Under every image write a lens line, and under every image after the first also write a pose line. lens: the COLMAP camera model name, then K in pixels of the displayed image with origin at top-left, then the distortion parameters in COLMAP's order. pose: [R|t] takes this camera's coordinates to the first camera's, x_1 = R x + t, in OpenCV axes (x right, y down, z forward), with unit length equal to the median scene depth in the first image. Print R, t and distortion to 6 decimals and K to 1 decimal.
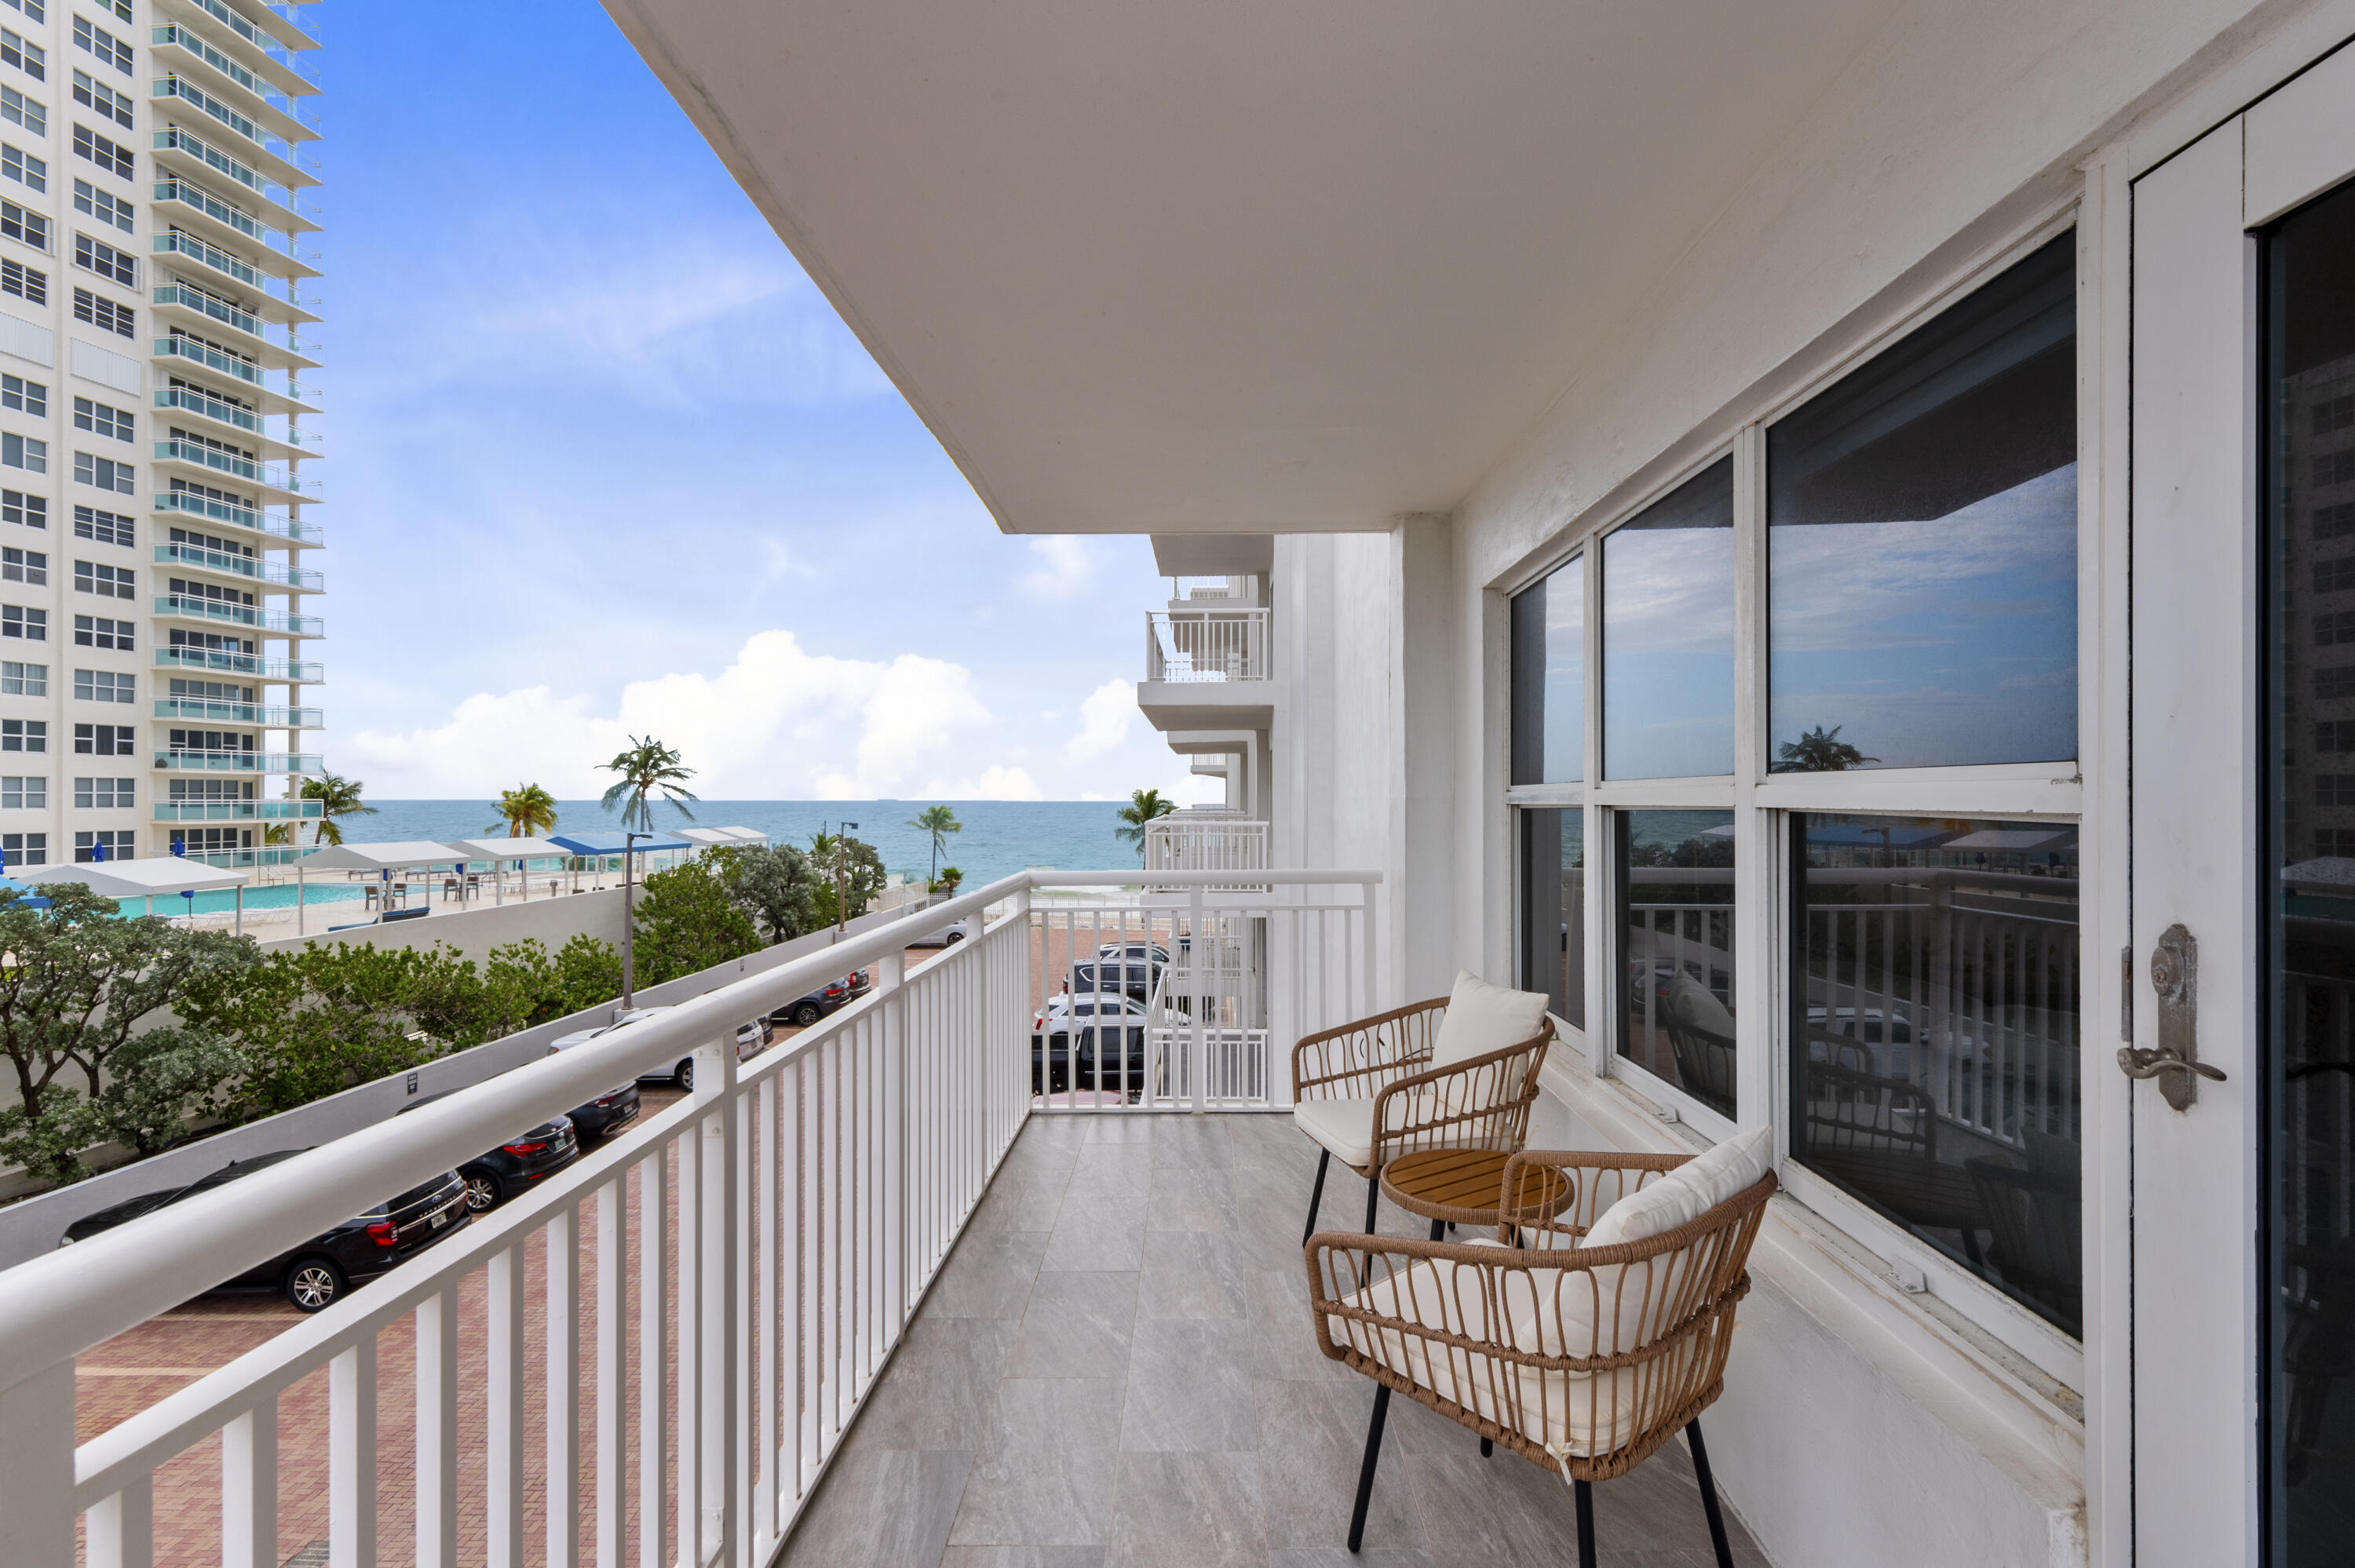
lens RADIAL K [[1121.5, 0, 1181.9], [0, 1121.5, 801.8], [0, 0, 1]] dist [0.015842, -0.005597]
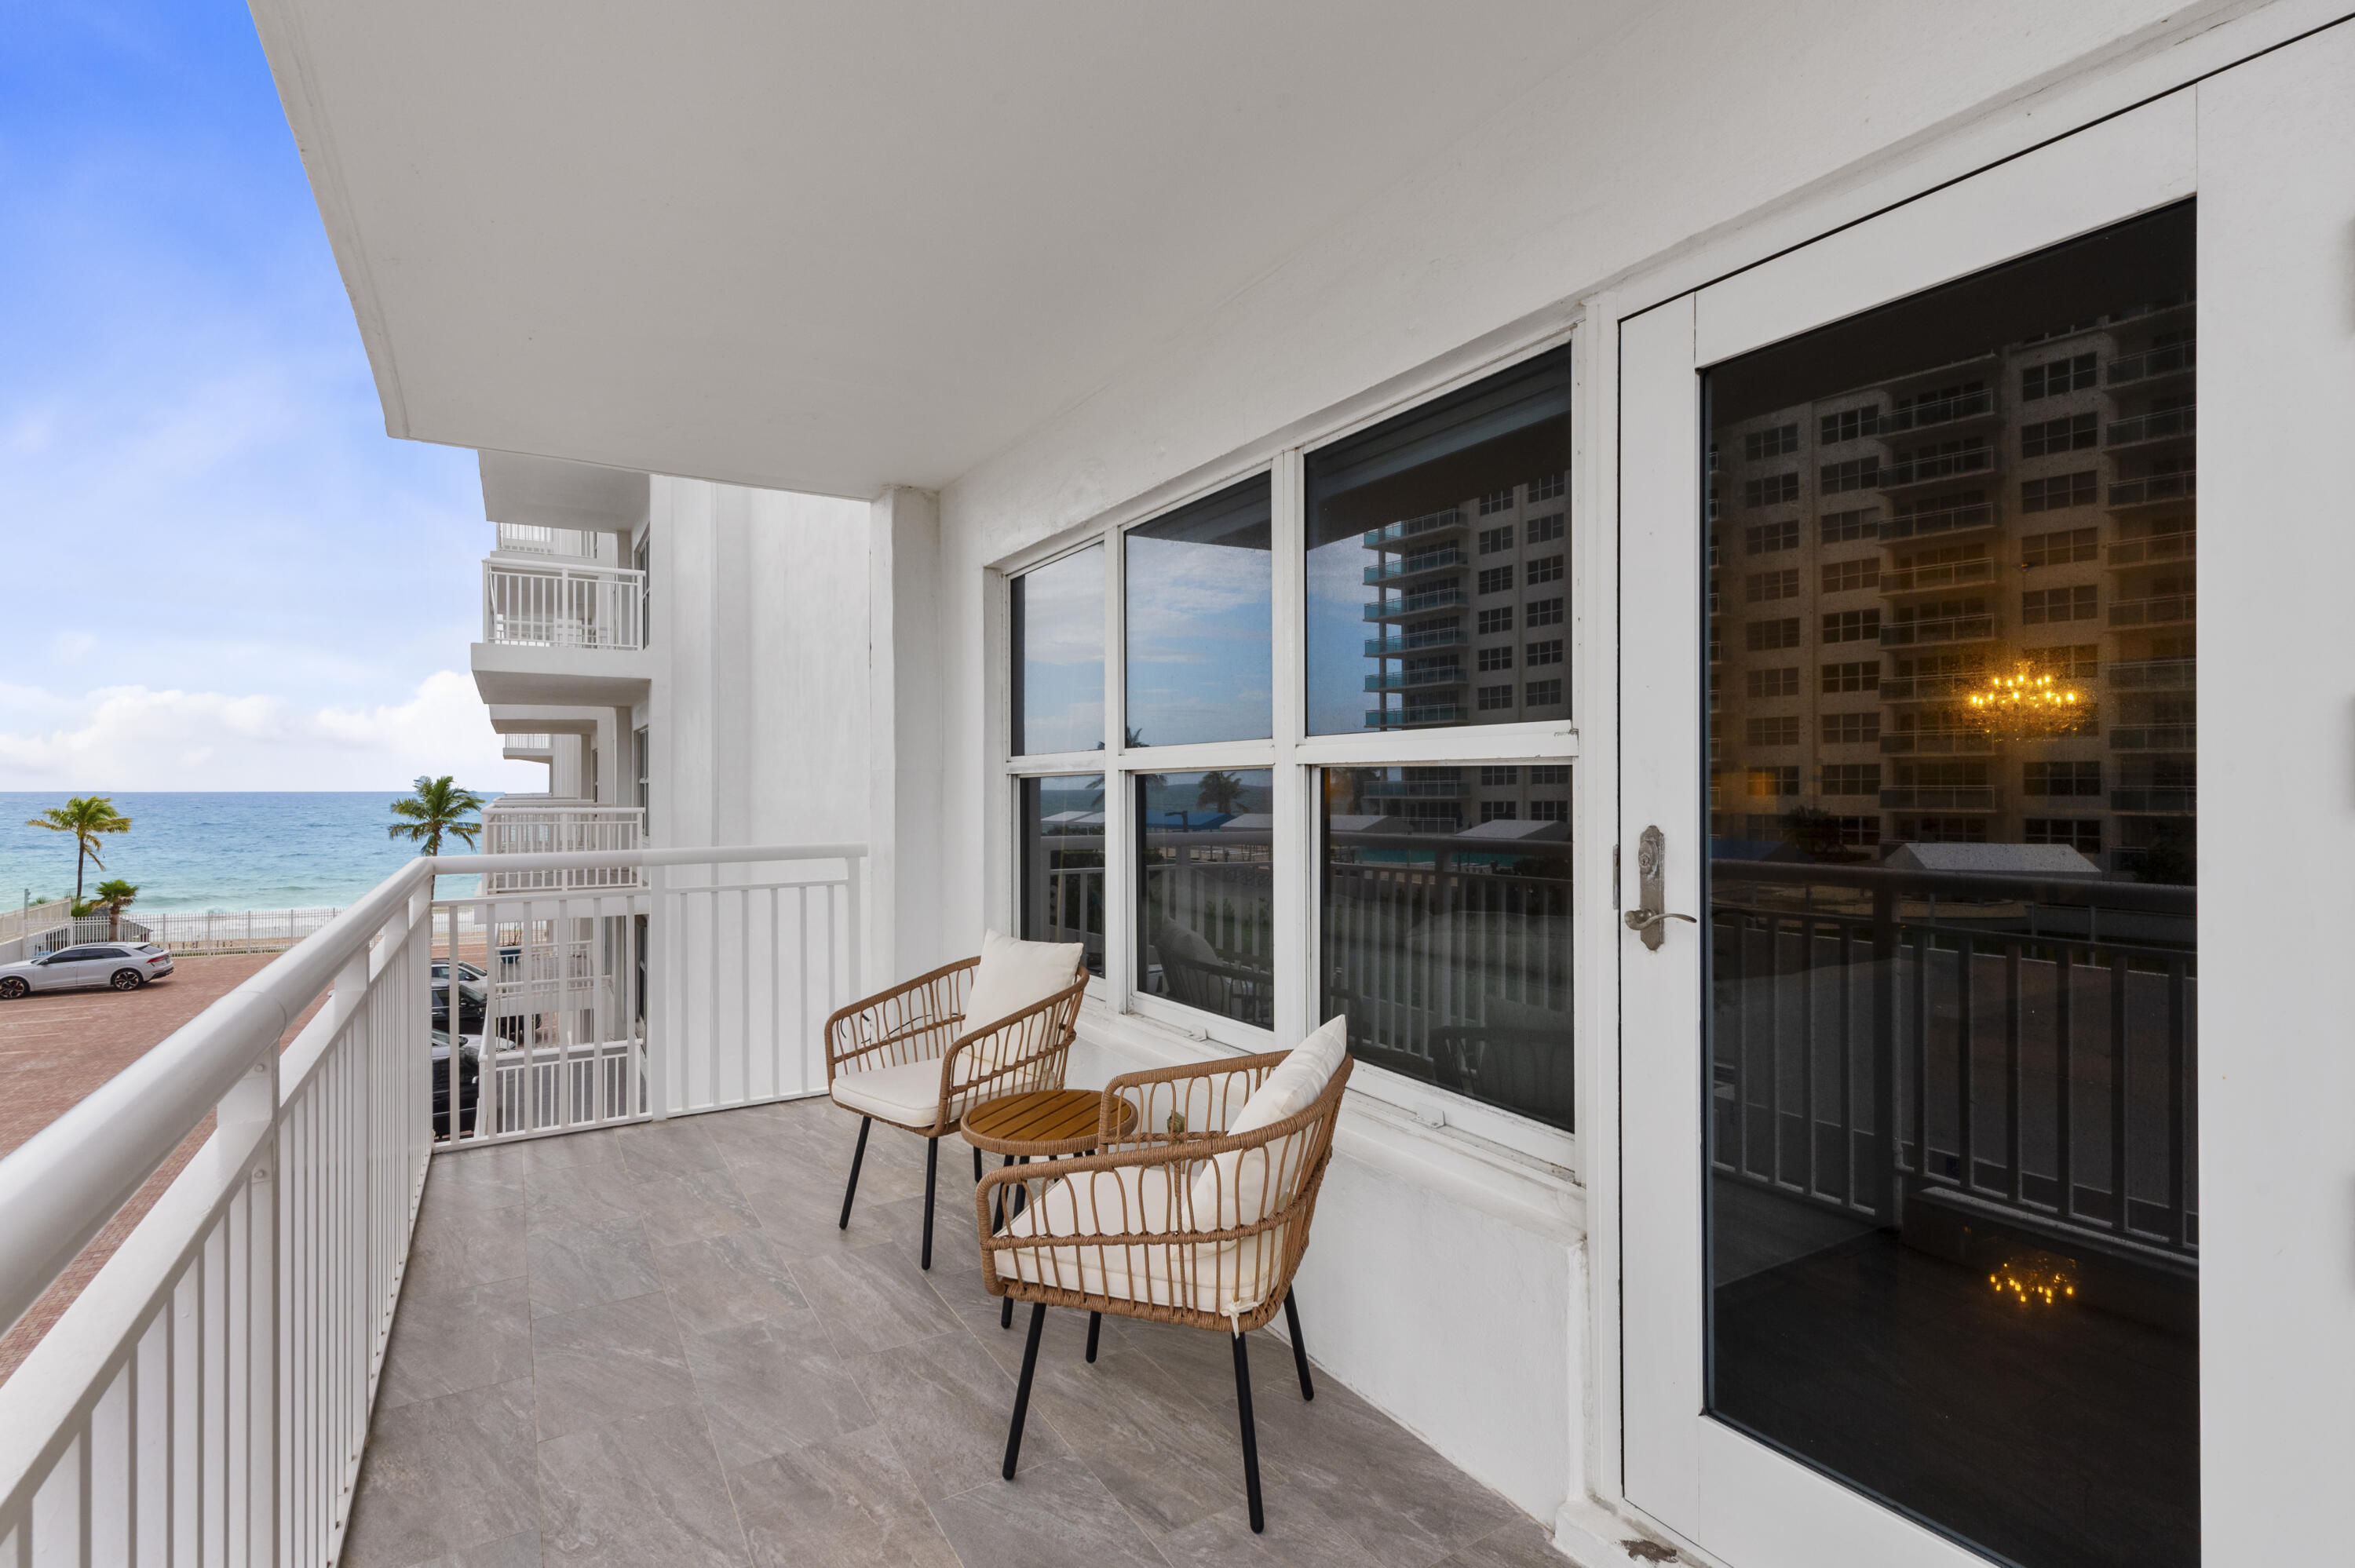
lens RADIAL K [[1121.5, 0, 1173.2], [0, 1121.5, 787.6], [0, 0, 1]] dist [0.015842, -0.005597]
pose [[0.849611, -0.001181, 0.527408, -0.014576], [0.002949, 0.999992, -0.002511, 0.001998], [-0.527401, 0.003689, 0.849608, 0.002407]]
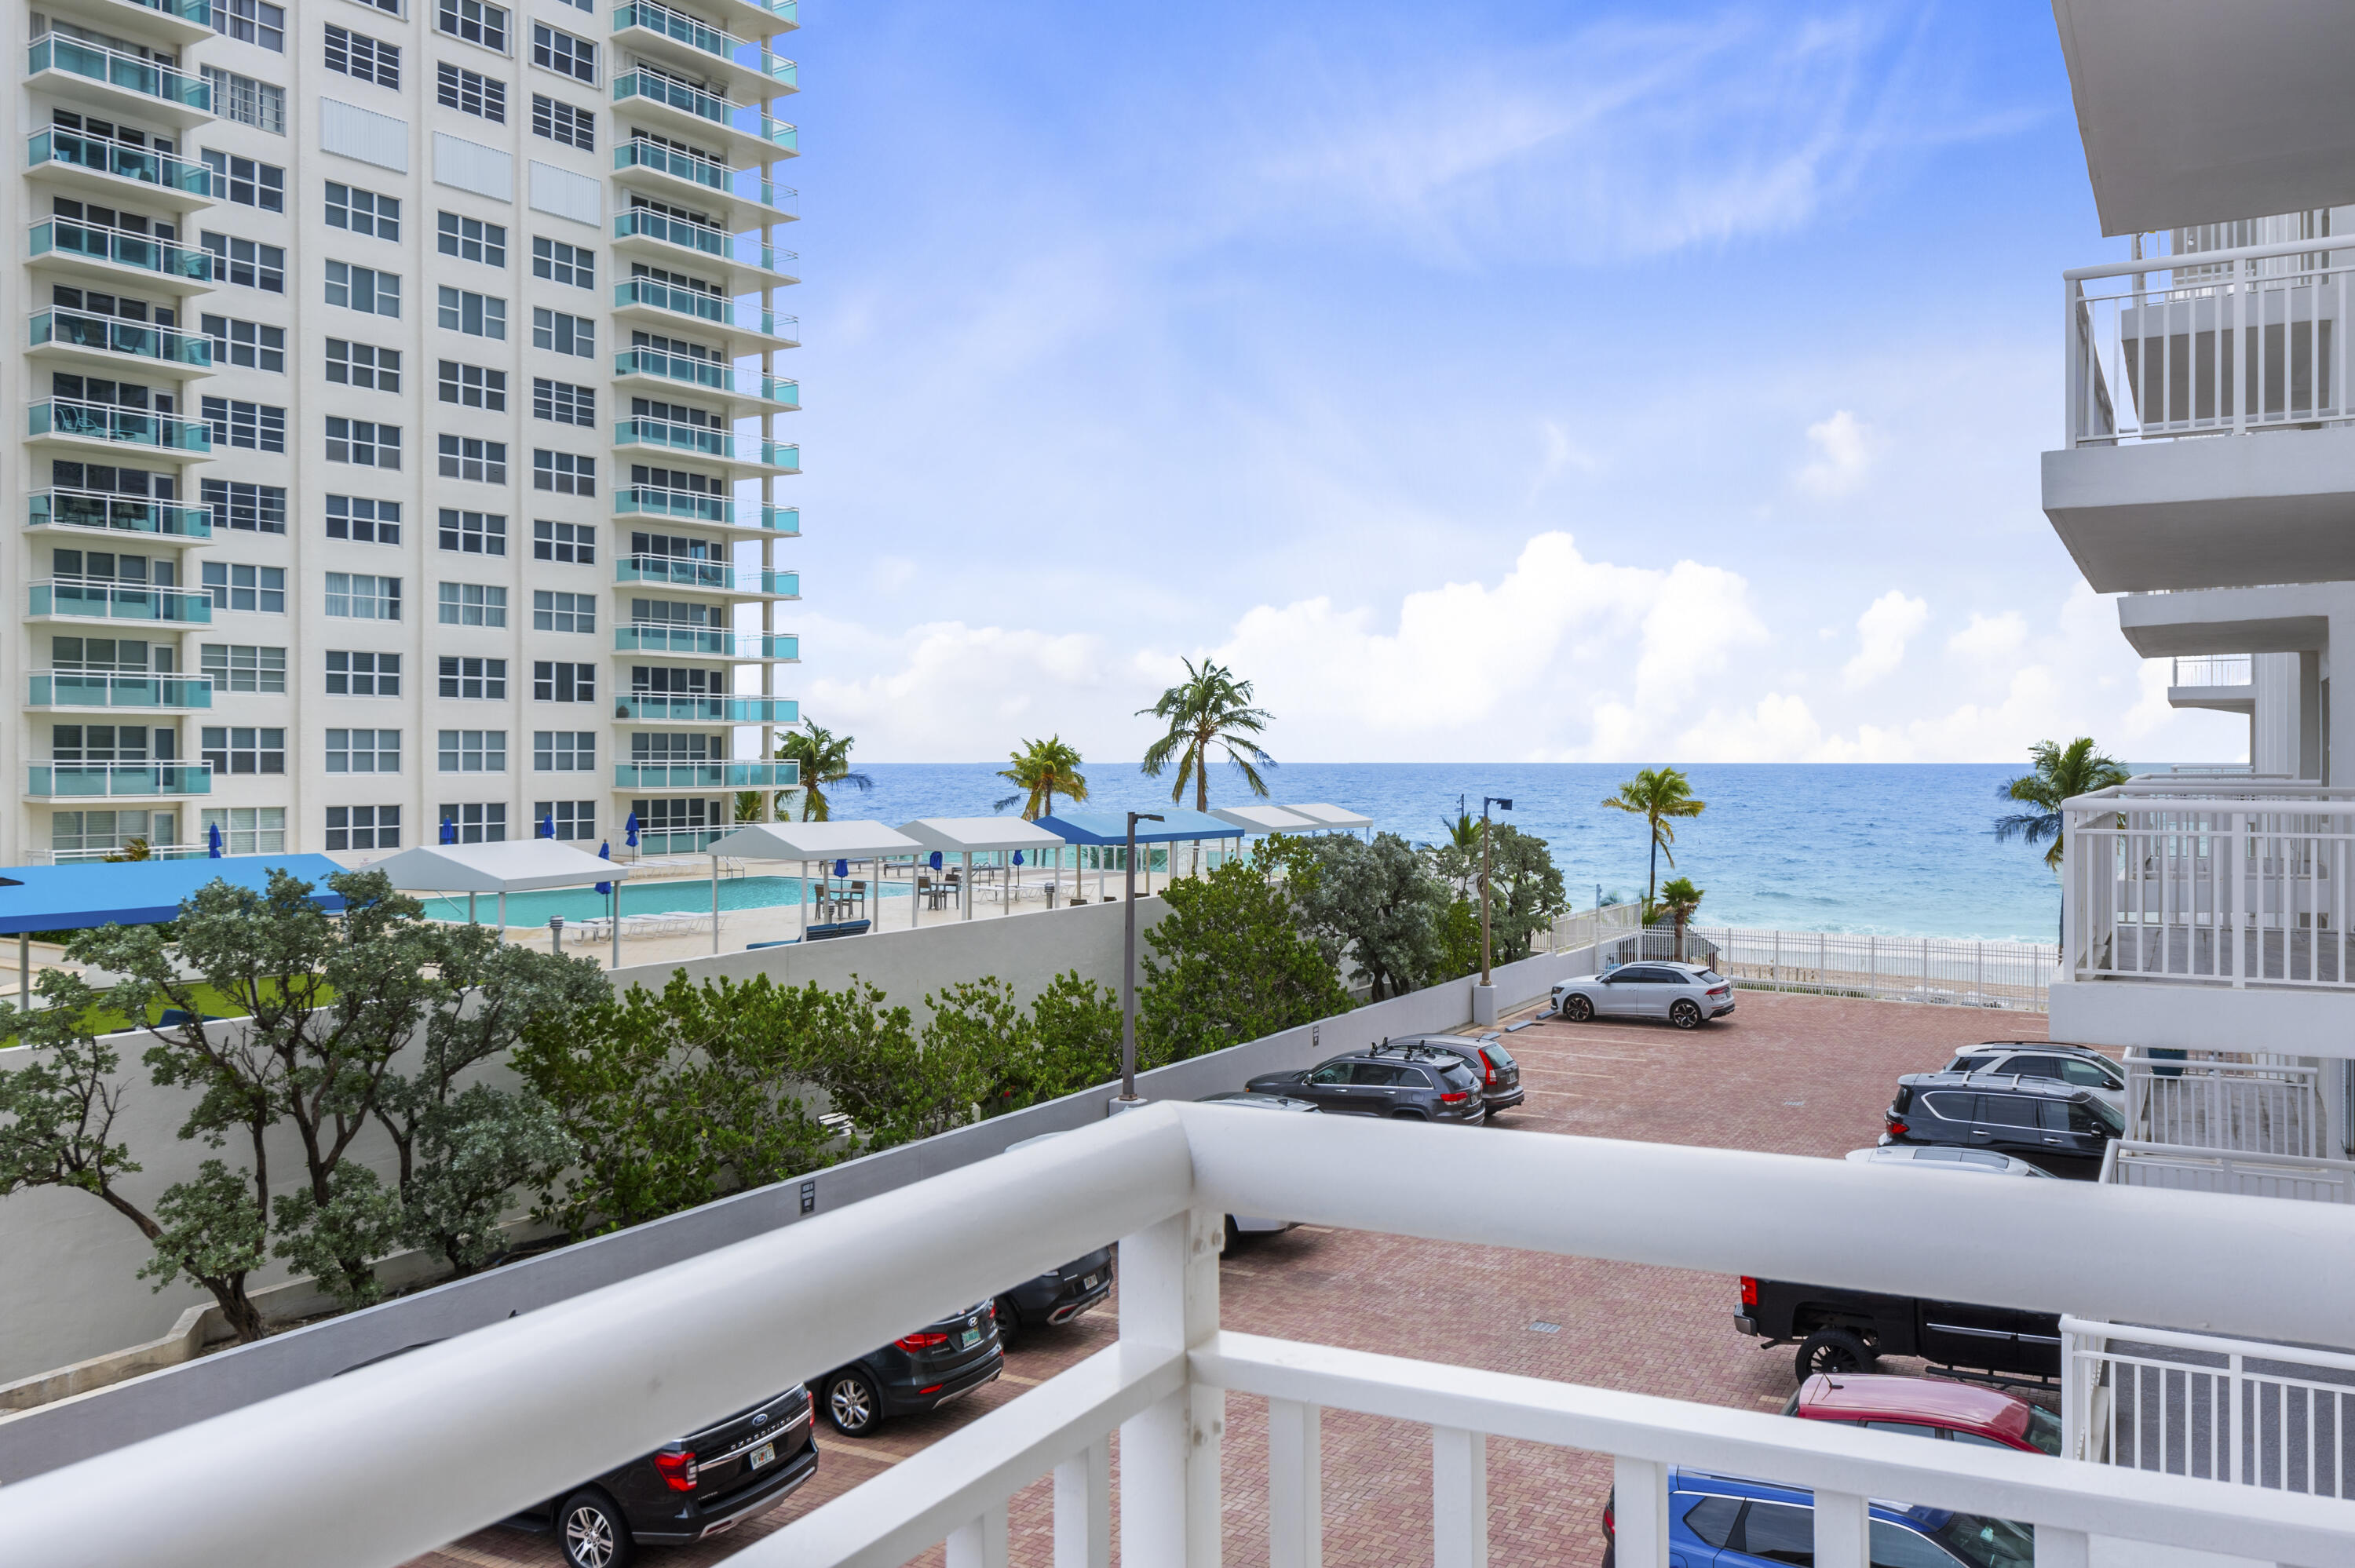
lens RADIAL K [[1863.2, 0, 1193.8], [0, 1863.2, 766.5], [0, 0, 1]] dist [0.038861, -0.039369]
pose [[0.892656, 0.001262, -0.450737, -0.003415], [-0.001024, 0.999999, 0.000772, 0.002123], [0.450737, -0.000228, 0.892657, 0.122531]]
